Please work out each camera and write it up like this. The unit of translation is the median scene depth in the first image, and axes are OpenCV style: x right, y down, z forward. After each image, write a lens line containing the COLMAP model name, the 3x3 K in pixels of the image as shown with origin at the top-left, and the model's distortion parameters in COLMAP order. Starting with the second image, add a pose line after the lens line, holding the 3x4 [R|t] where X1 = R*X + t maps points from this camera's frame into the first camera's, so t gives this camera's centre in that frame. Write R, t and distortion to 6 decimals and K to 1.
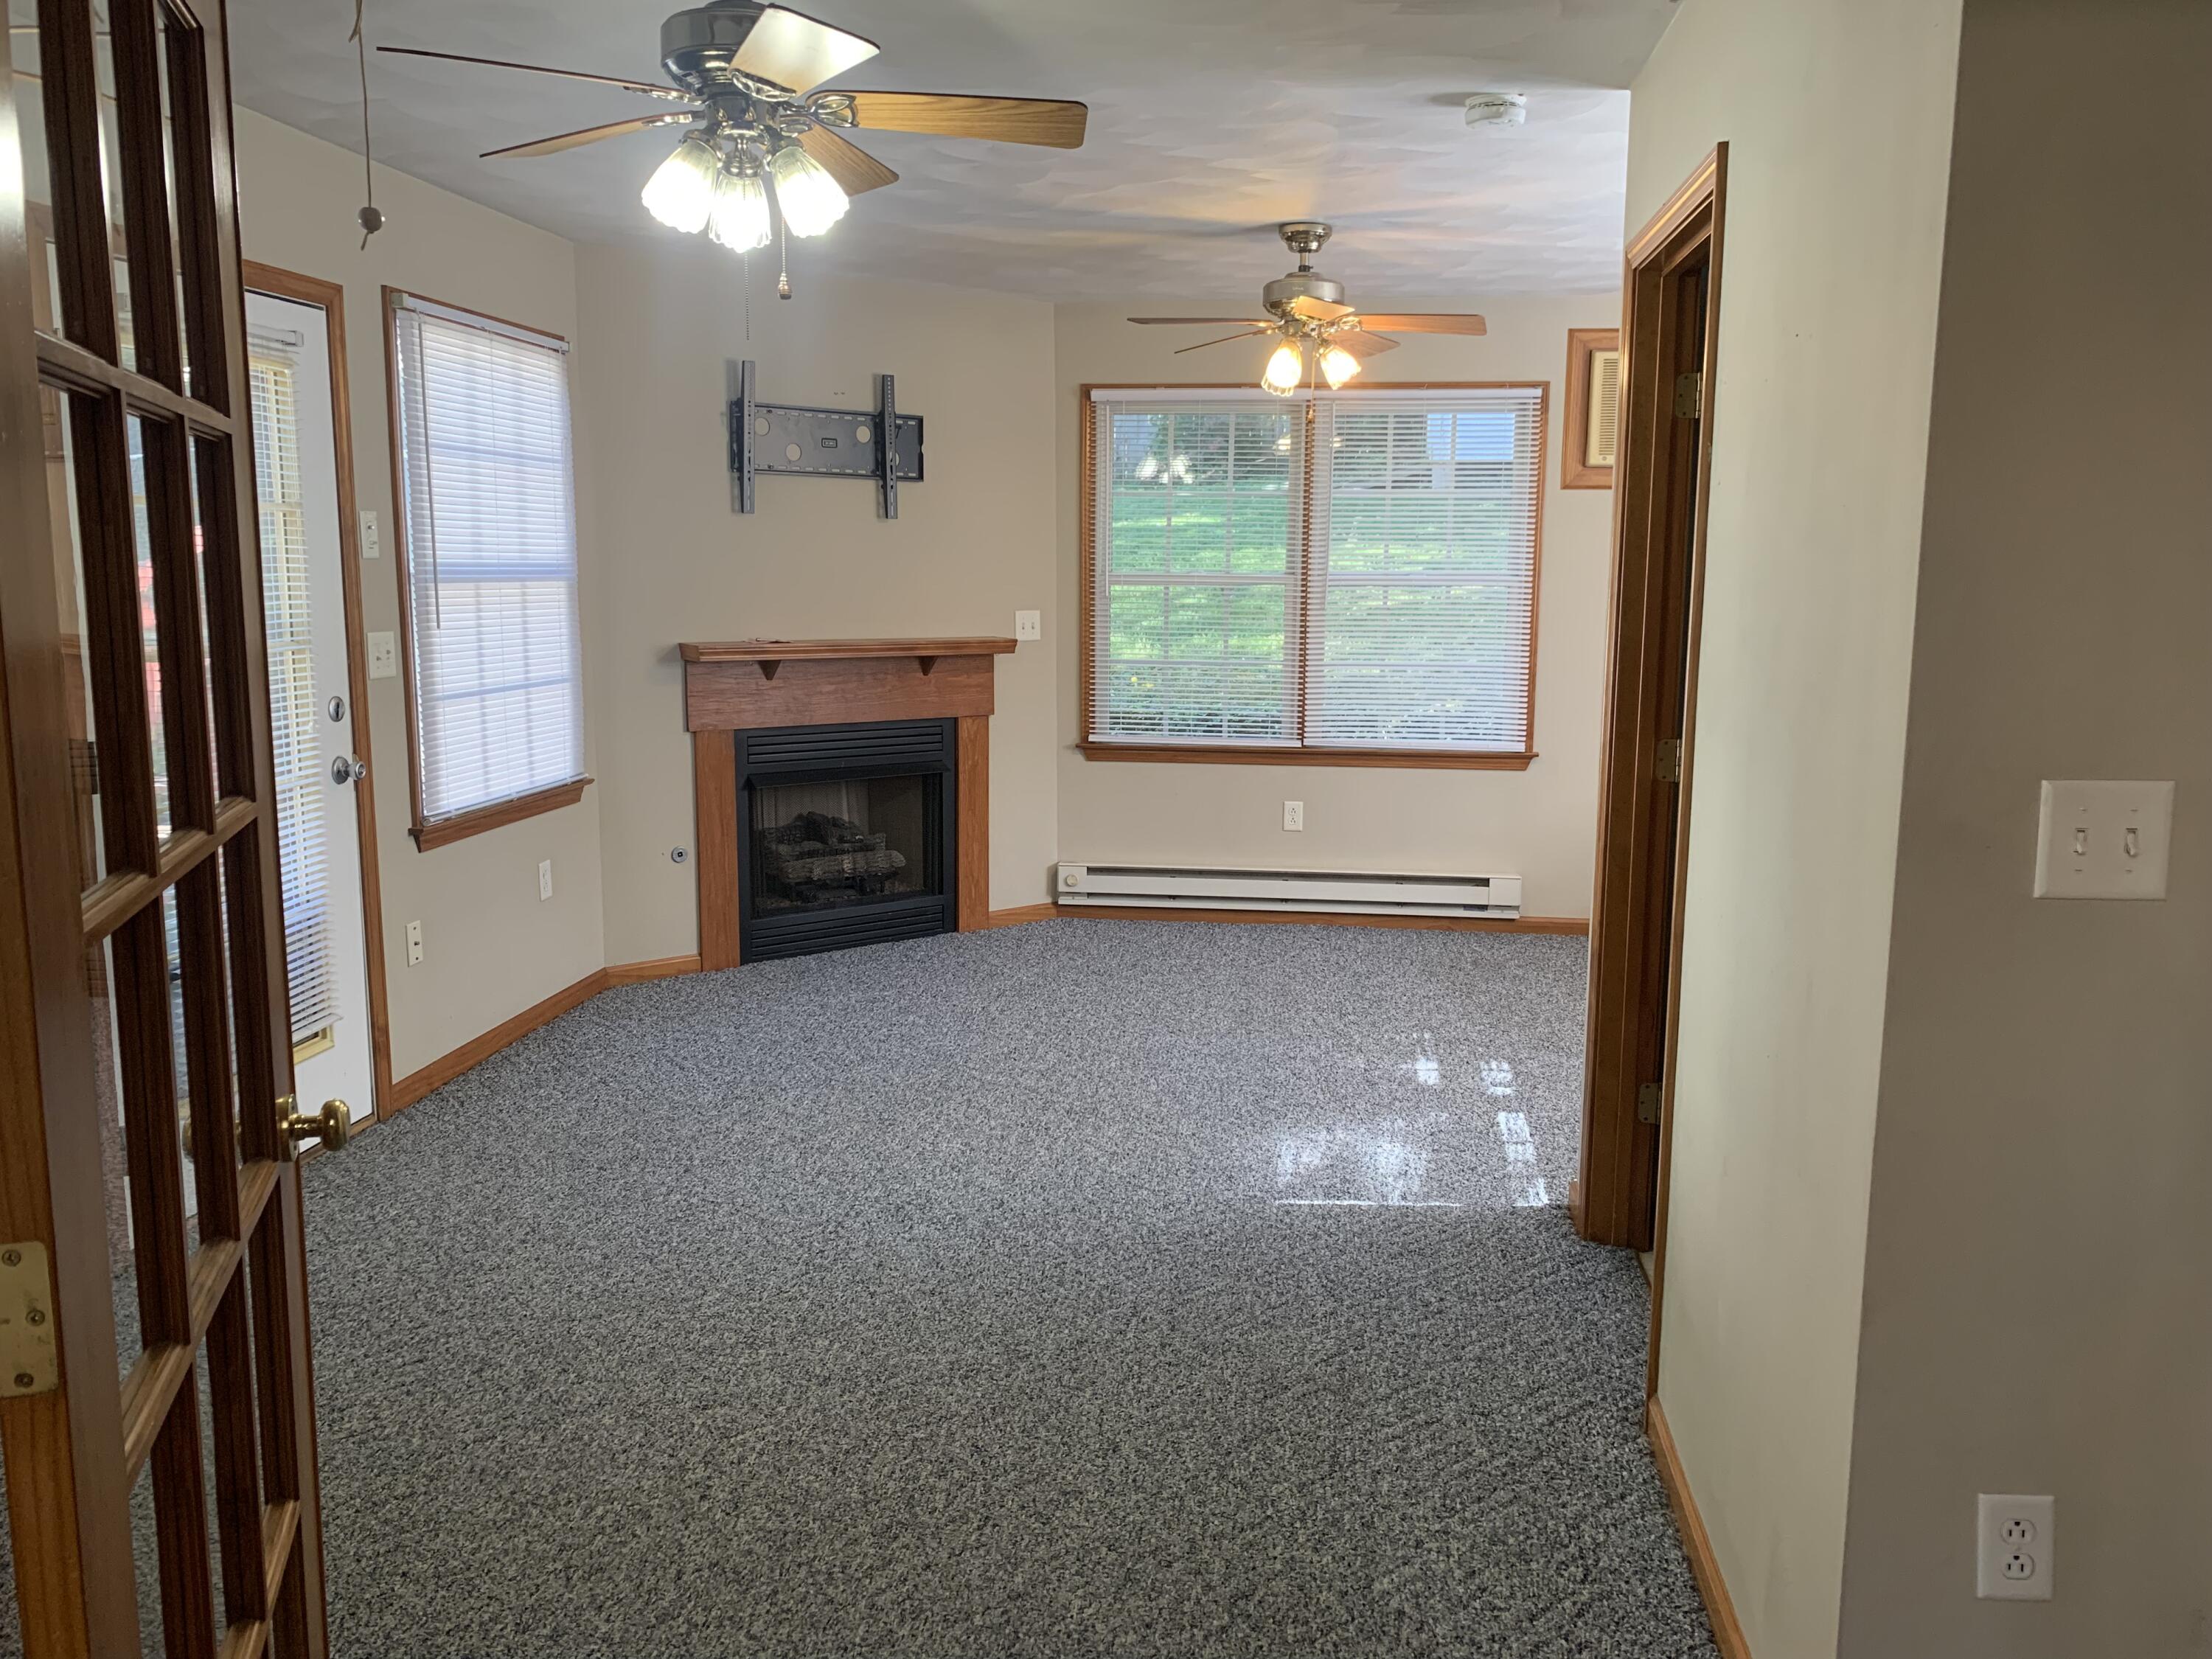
lens RADIAL K [[1709.1, 0, 1064.0], [0, 1709.1, 823.5], [0, 0, 1]] dist [0.127818, -0.206847]
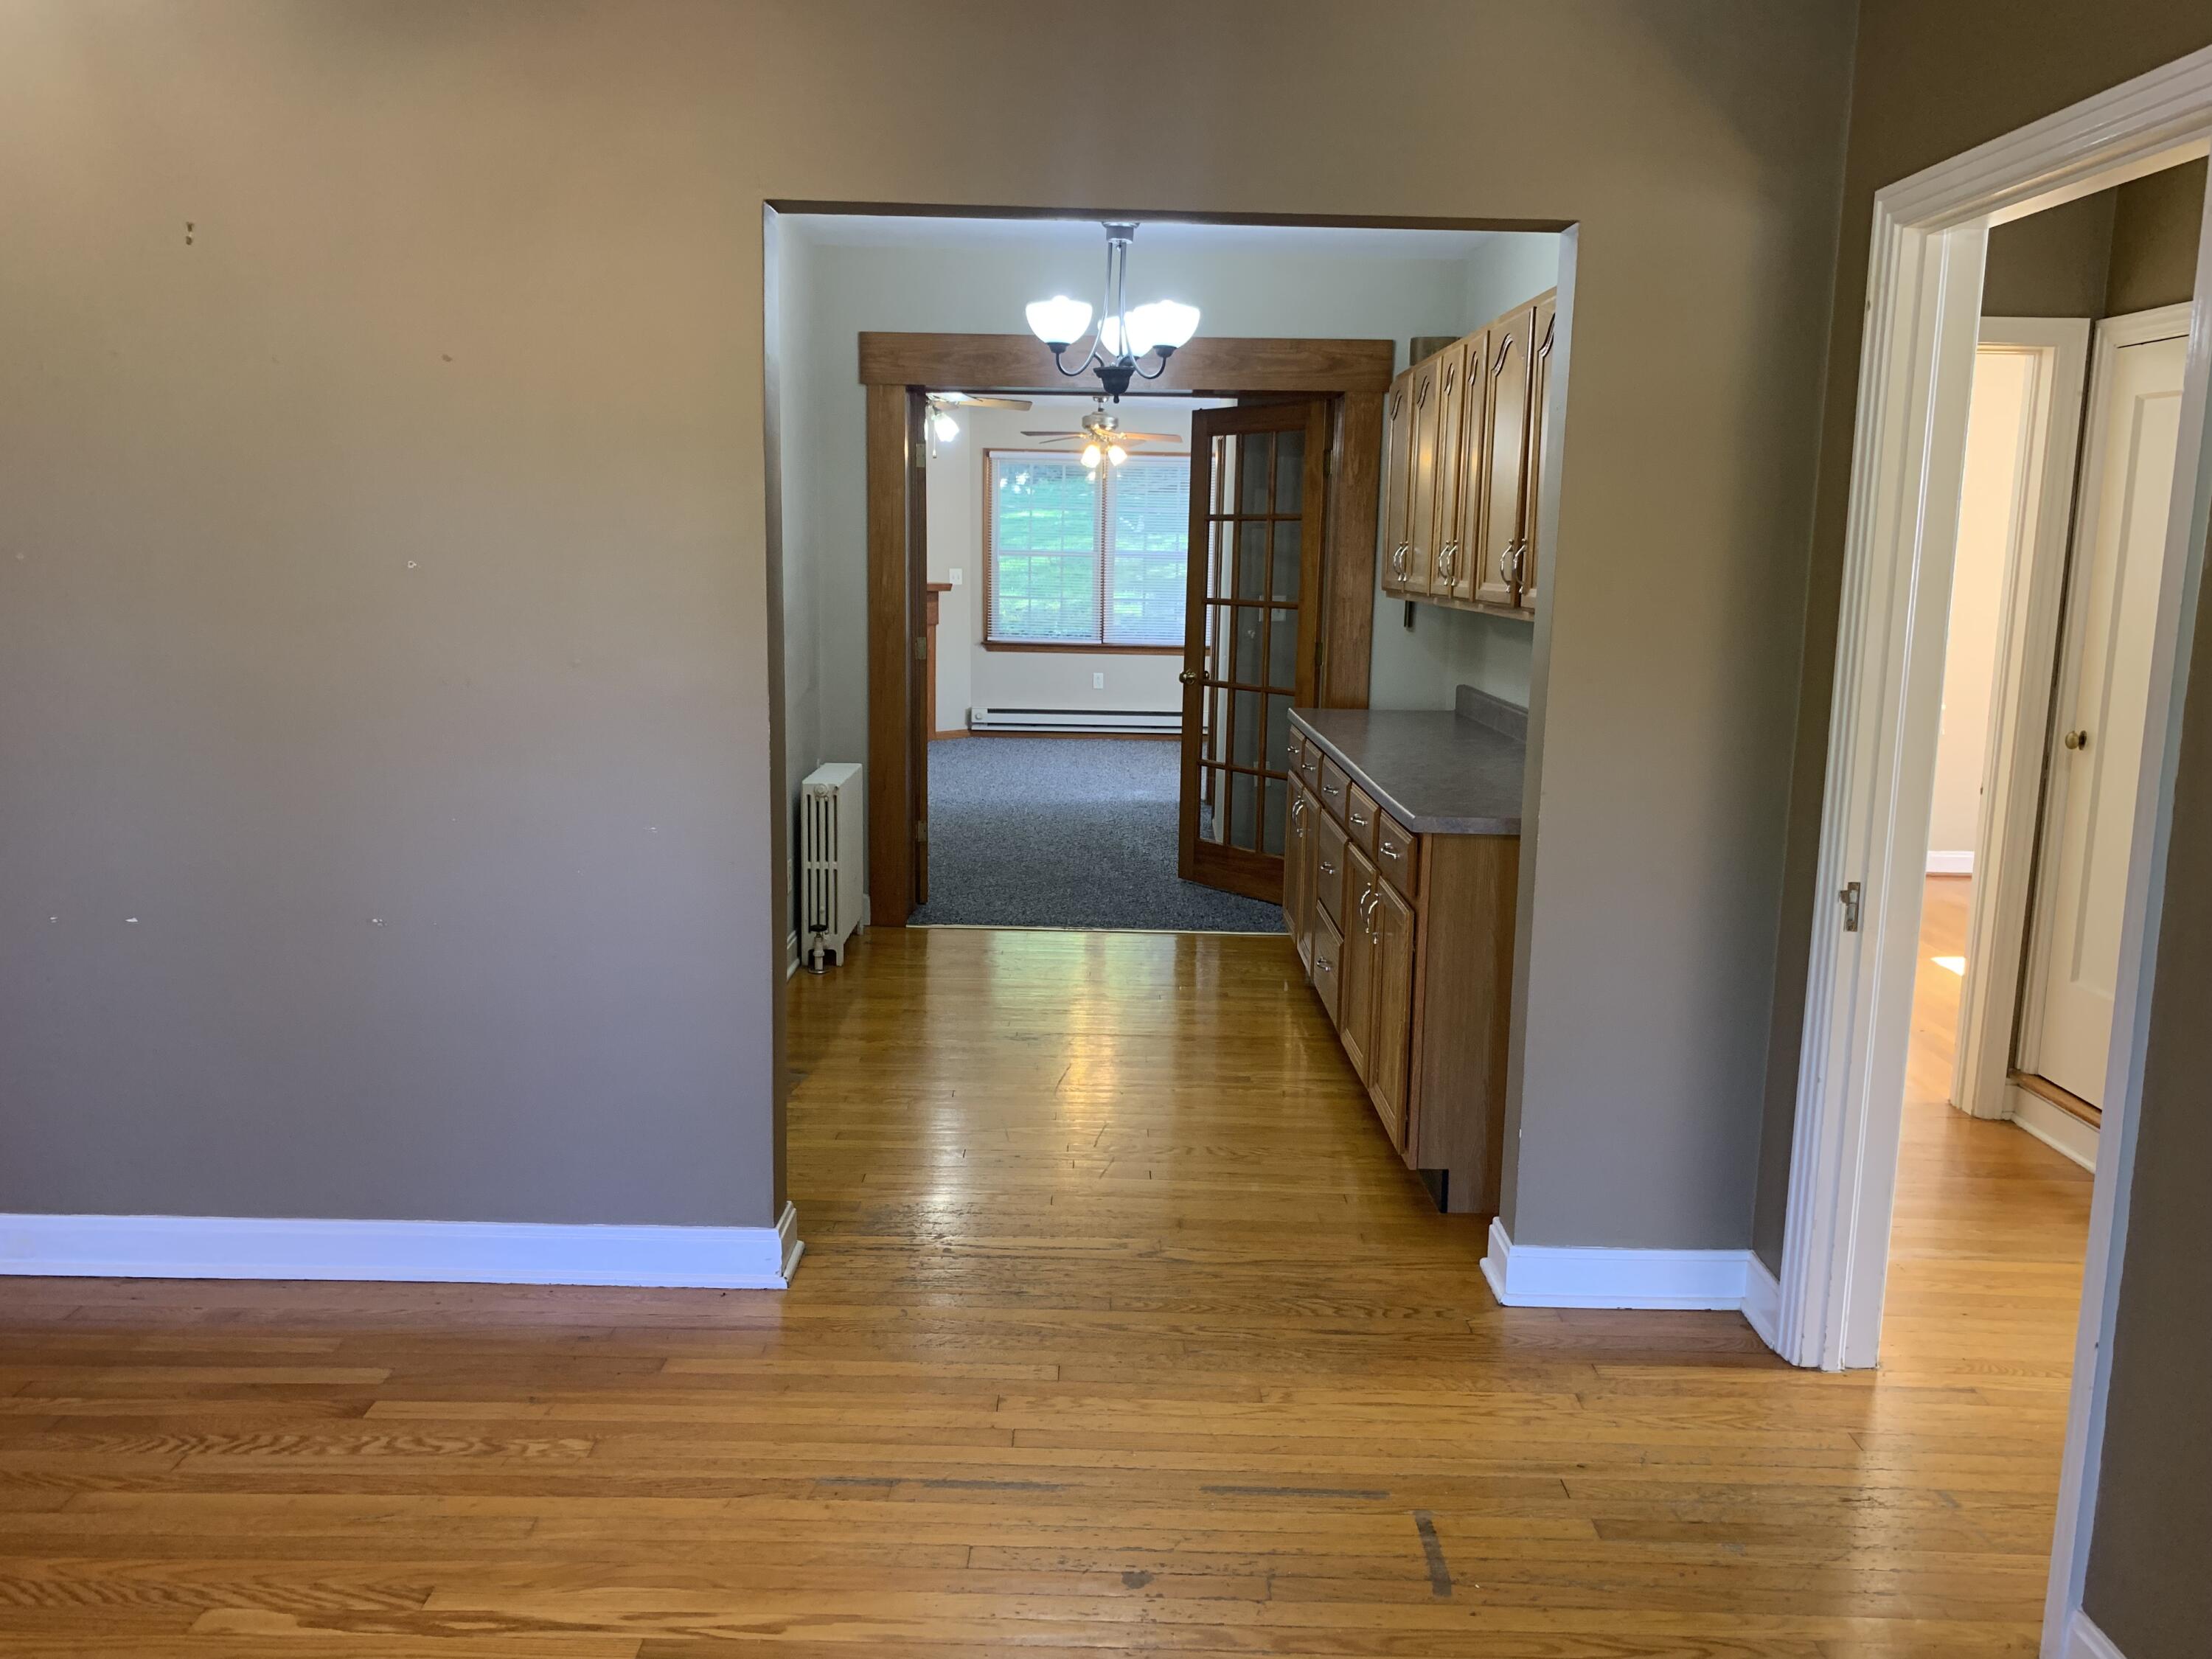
lens RADIAL K [[1709.1, 0, 1064.0], [0, 1709.1, 823.5], [0, 0, 1]] dist [0.127818, -0.206847]
pose [[0.993379, -0.010138, 0.114434, -0.125638], [0.009045, 0.999908, 0.010063, 0.141077], [-0.114525, -0.008962, 0.993380, -0.905068]]
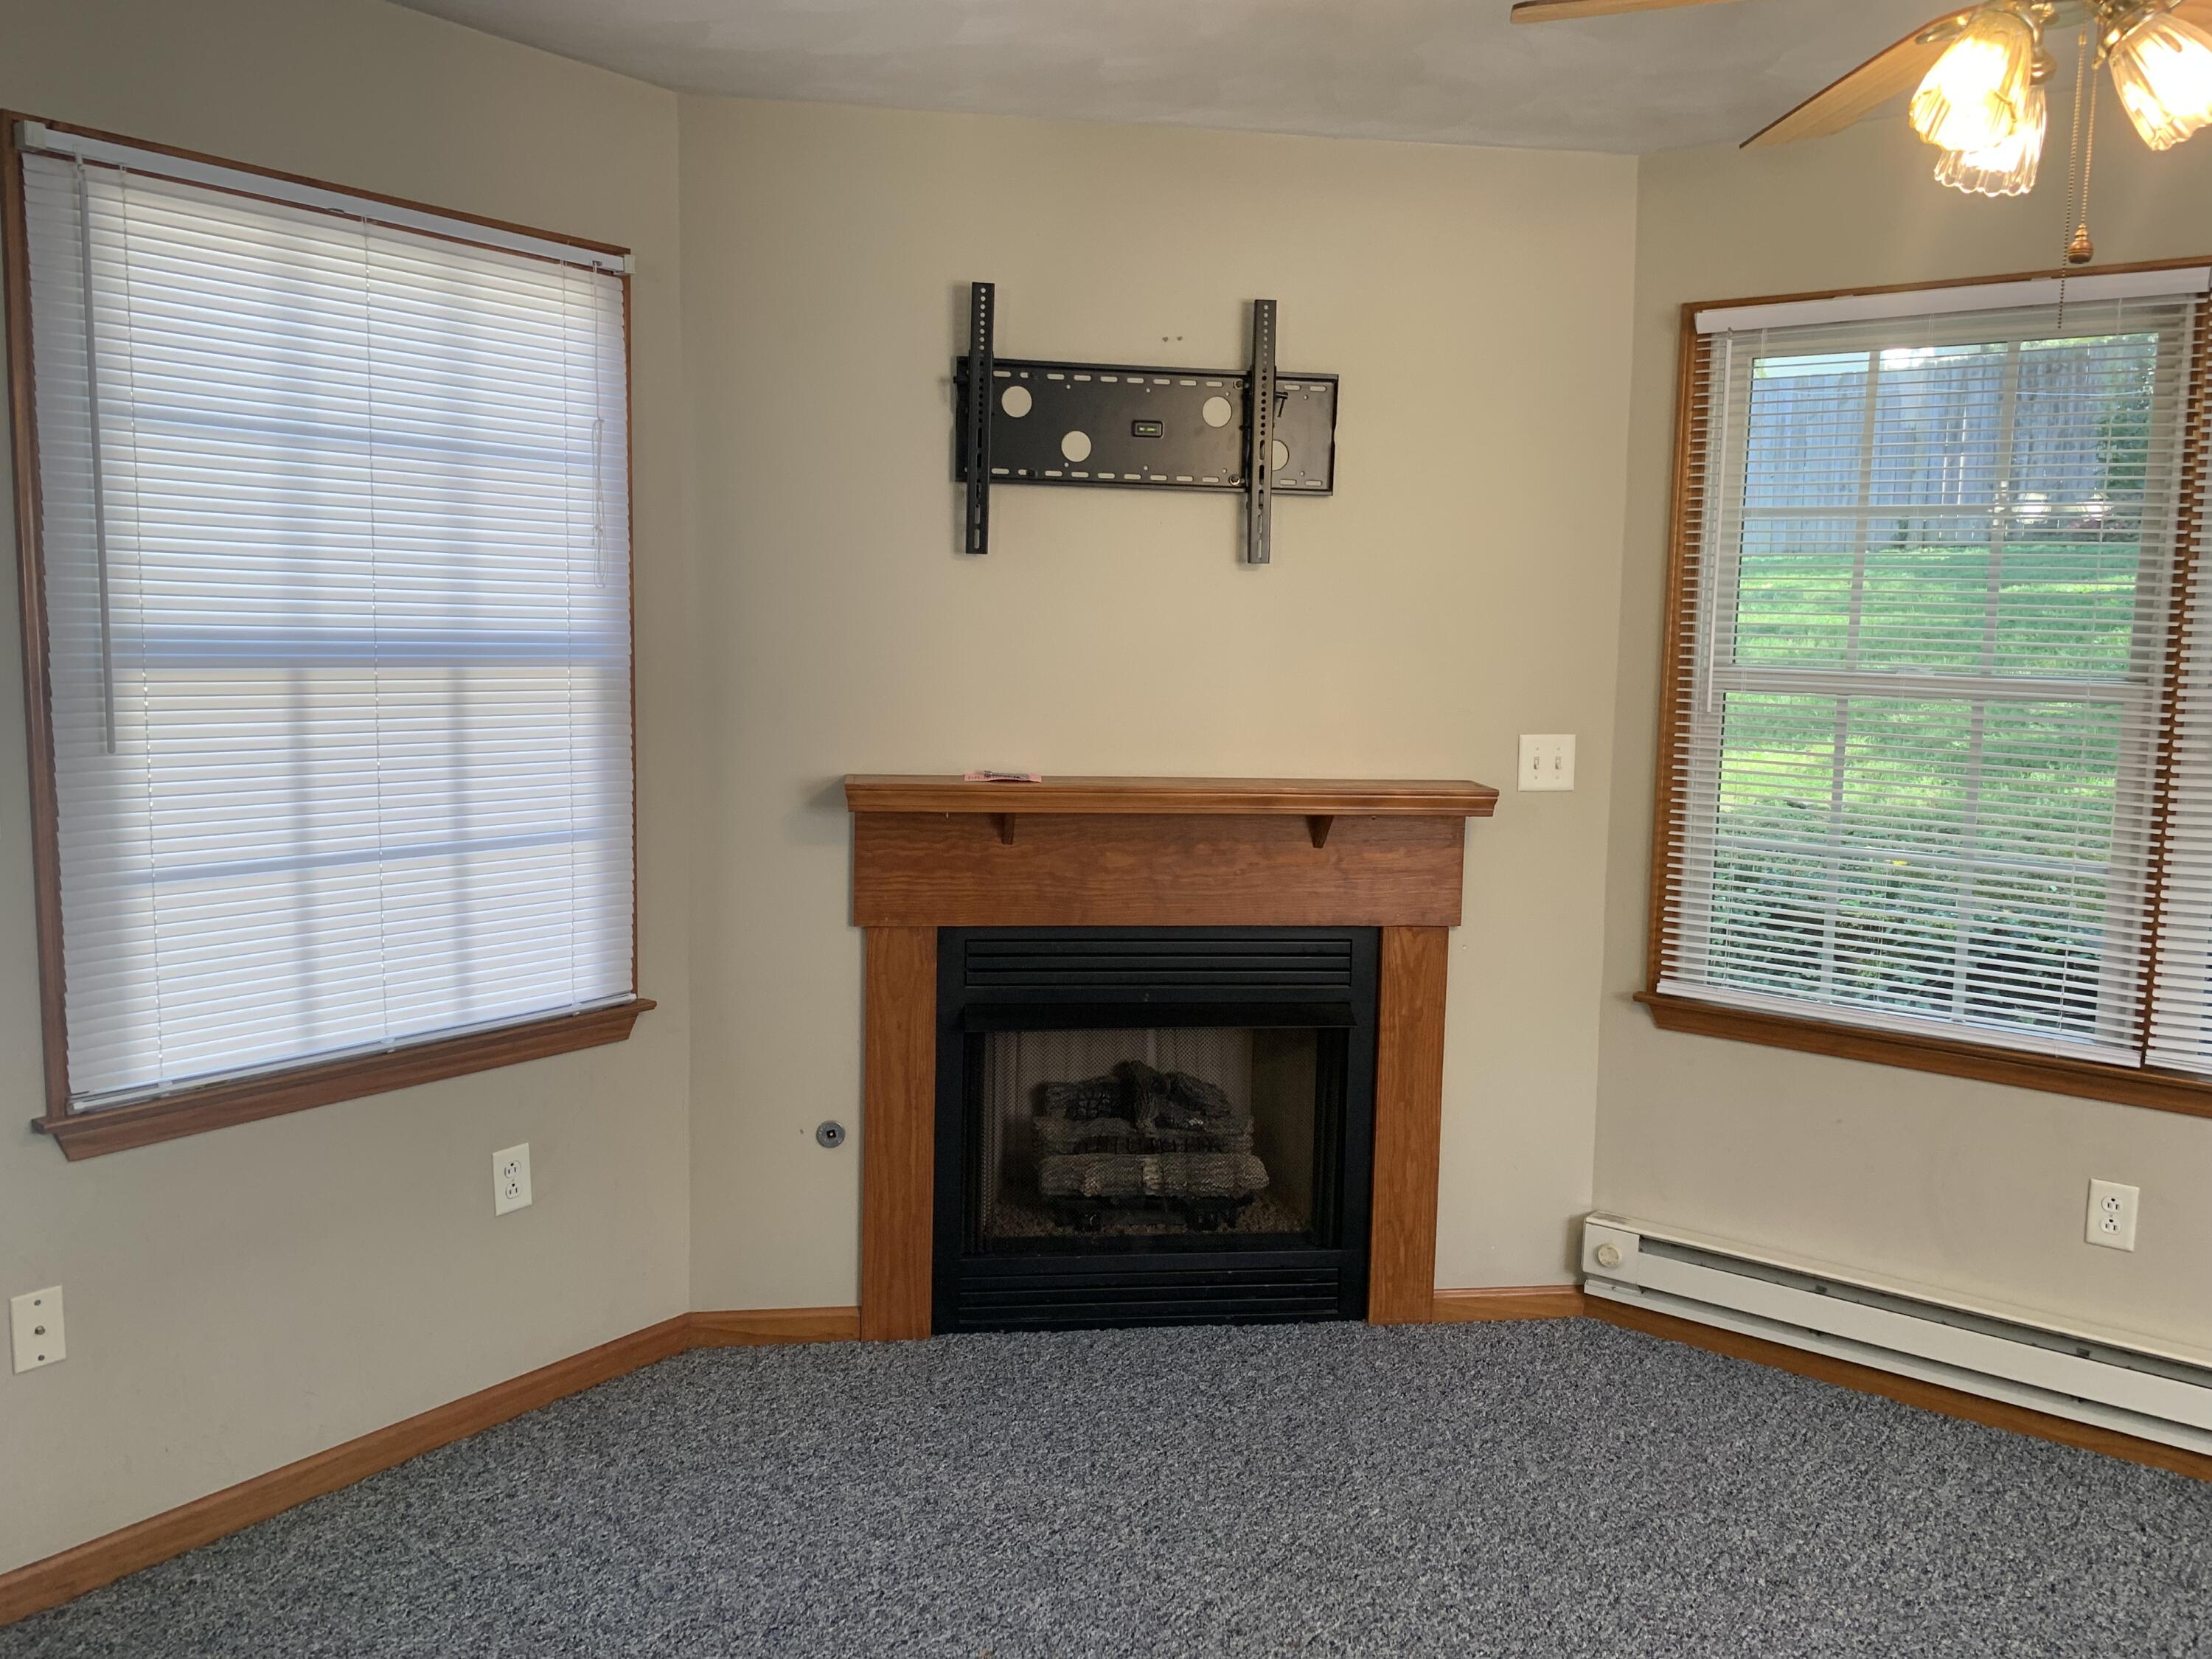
lens RADIAL K [[1709.1, 0, 1064.0], [0, 1709.1, 823.5], [0, 0, 1]] dist [0.127818, -0.206847]
pose [[0.873561, 0.066805, -0.482108, 0.112859], [-0.087986, 0.995891, -0.021428, -0.076418], [0.478696, 0.061137, 0.875850, 0.488772]]
